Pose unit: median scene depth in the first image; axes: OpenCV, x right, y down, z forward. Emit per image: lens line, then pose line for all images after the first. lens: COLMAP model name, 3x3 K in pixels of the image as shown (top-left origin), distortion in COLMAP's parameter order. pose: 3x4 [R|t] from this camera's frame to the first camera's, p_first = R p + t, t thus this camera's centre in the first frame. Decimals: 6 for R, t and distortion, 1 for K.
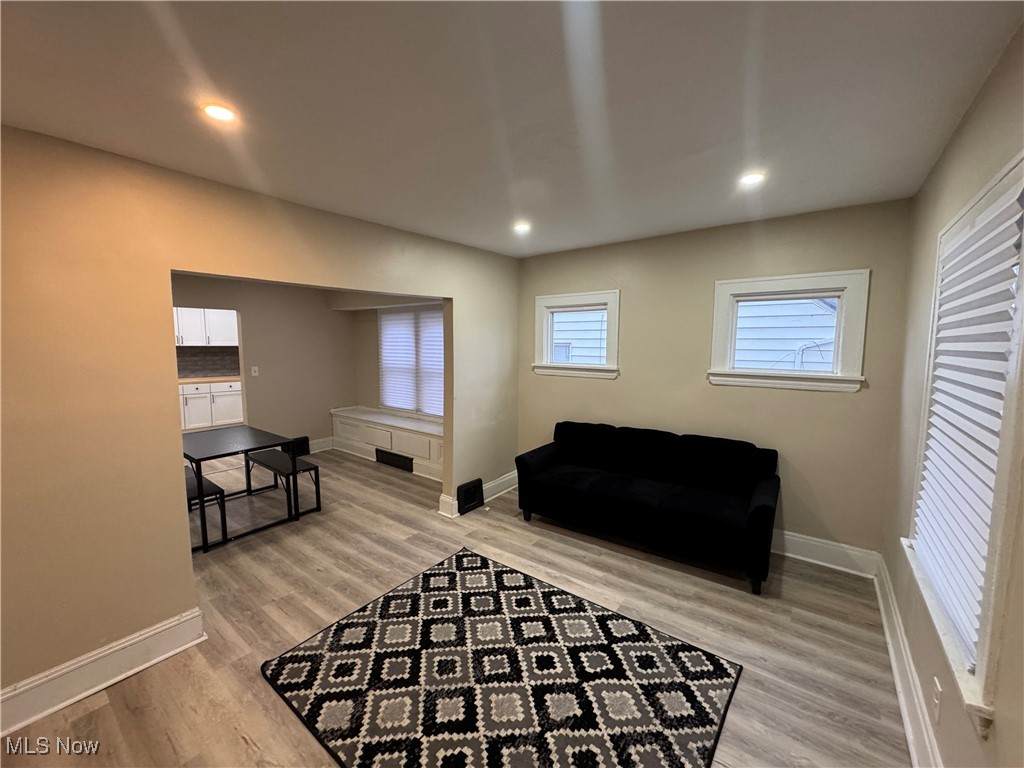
lens RADIAL K [[411.2, 0, 509.9], [0, 411.2, 388.4], [0, 0, 1]] dist [-0.003960, 0.000632]
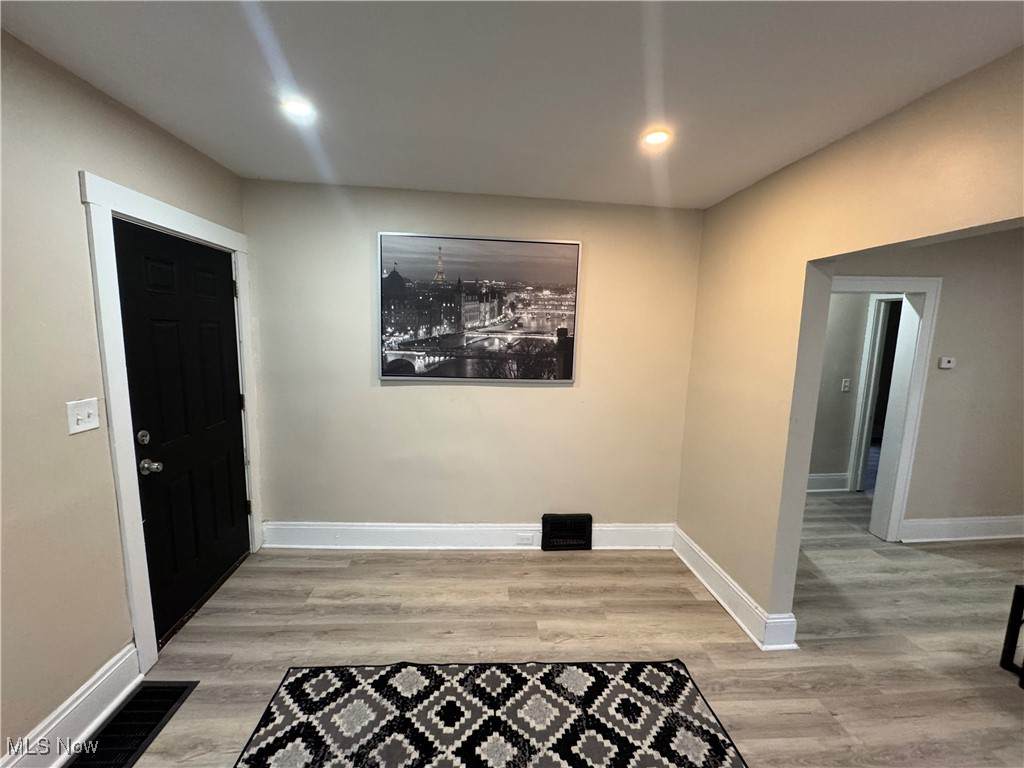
lens RADIAL K [[411.2, 0, 509.1], [0, 411.2, 379.9], [0, 0, 1]] dist [-0.003960, 0.000632]
pose [[-0.744232, 0.066344, -0.664618, 0.237272], [-0.097620, 0.973565, 0.206498, -0.113073], [0.660749, 0.218562, -0.718082, 0.960919]]
